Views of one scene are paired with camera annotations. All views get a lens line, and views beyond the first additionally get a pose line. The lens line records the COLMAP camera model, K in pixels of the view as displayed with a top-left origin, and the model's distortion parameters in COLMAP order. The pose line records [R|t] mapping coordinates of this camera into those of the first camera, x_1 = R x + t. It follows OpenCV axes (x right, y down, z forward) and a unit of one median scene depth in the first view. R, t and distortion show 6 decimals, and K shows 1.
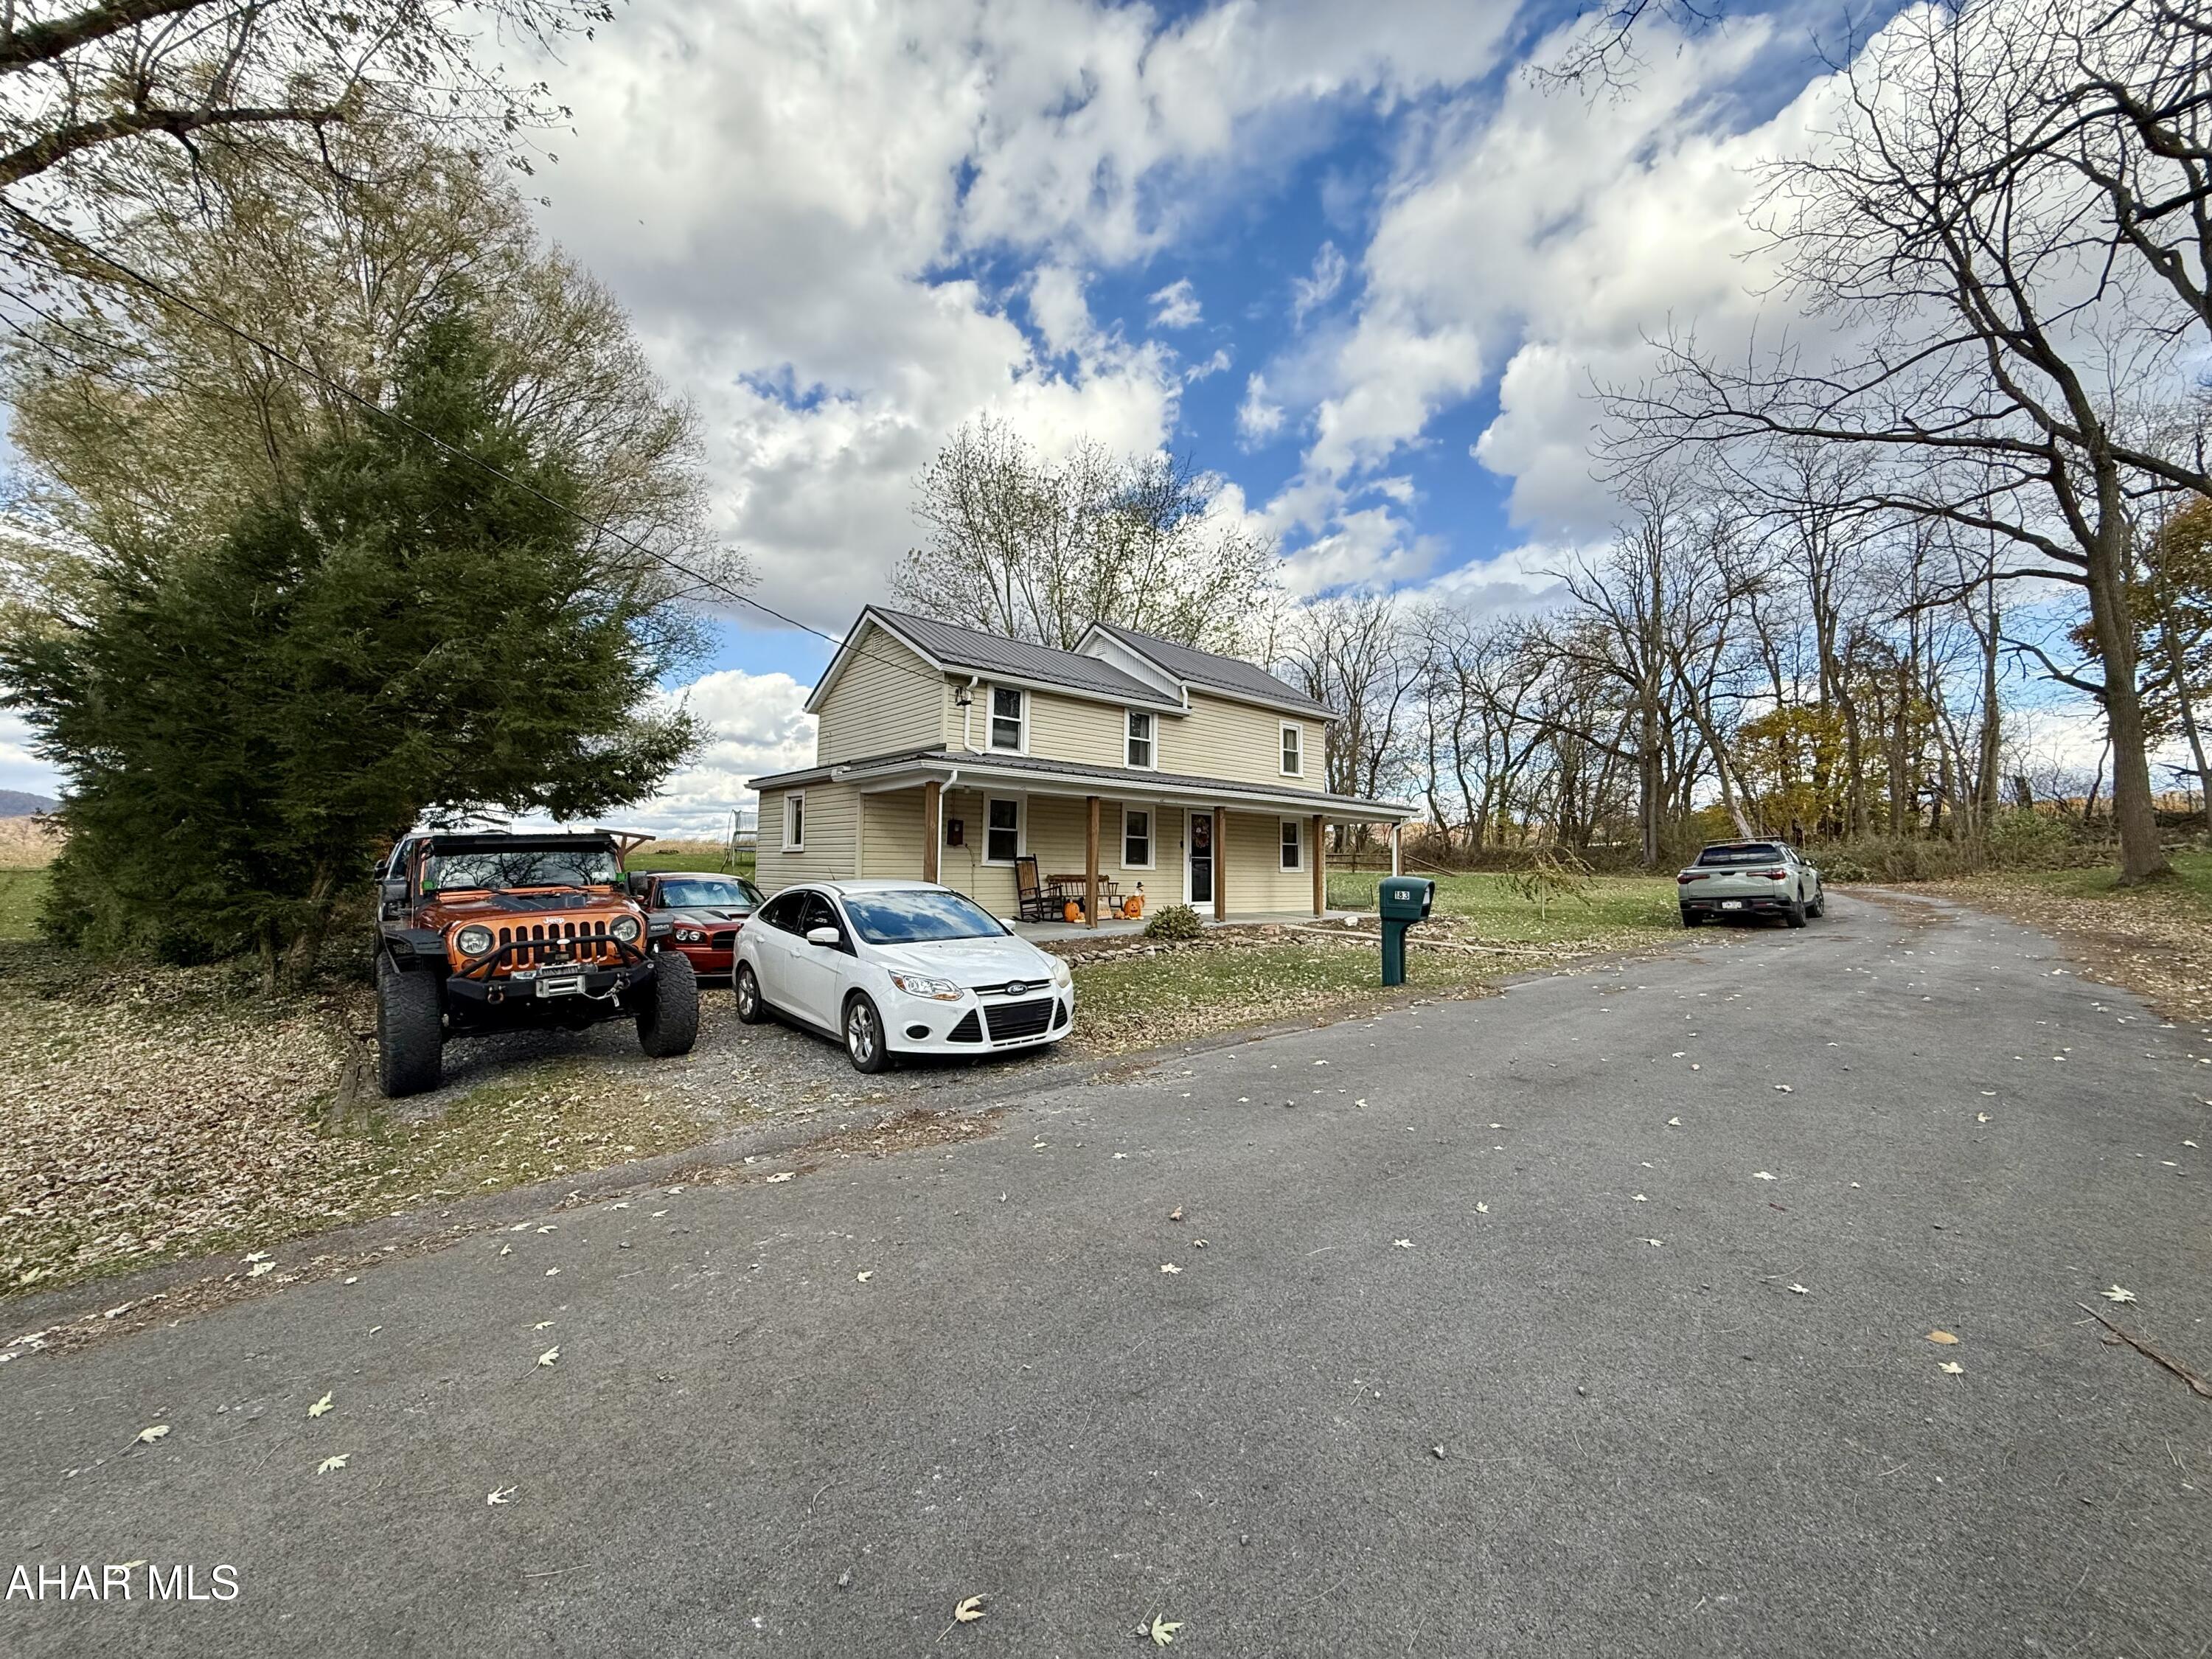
lens RADIAL K [[878.9, 0, 1099.1], [0, 878.9, 828.7], [0, 0, 1]] dist [0.001291, -0.000193]
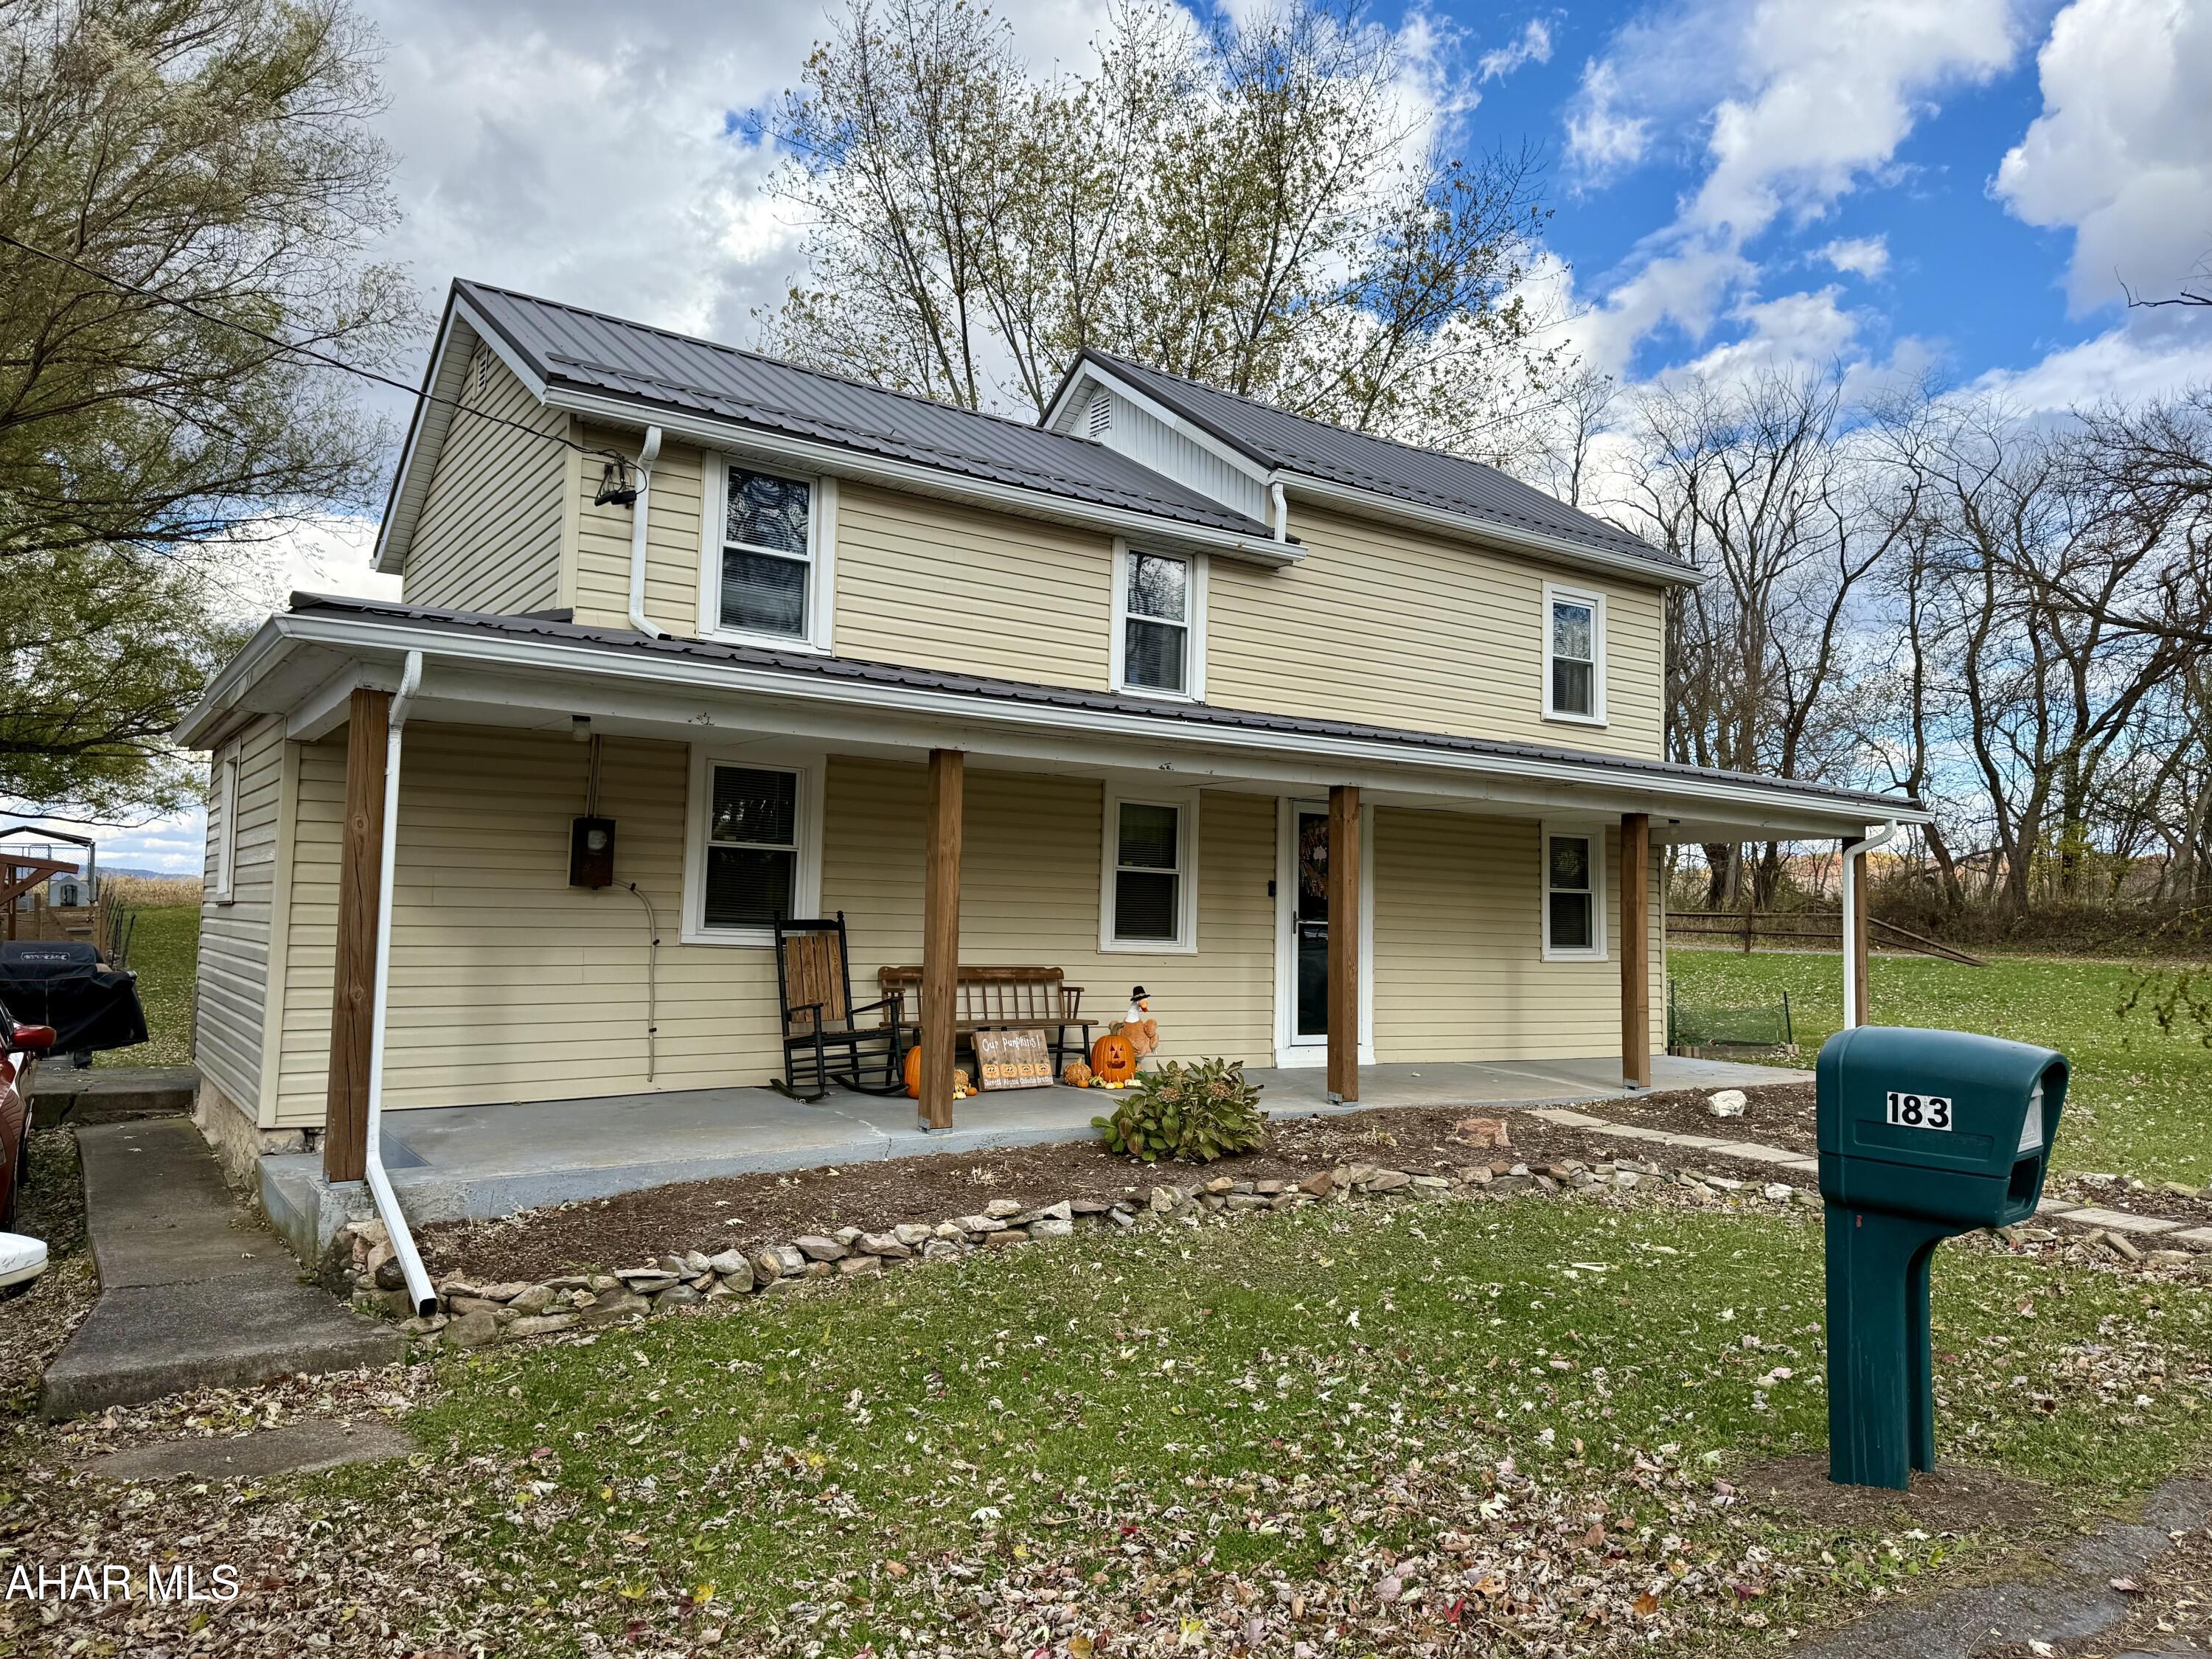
lens RADIAL K [[1517.4, 0, 1106.0], [0, 1517.4, 829.5], [0, 0, 1]] dist [0.124758, -0.192889]
pose [[0.993288, 0.001801, -0.115653, 0.092574], [-0.004182, 0.999784, -0.020346, 0.005452], [0.115592, 0.020693, 0.993081, 0.293930]]
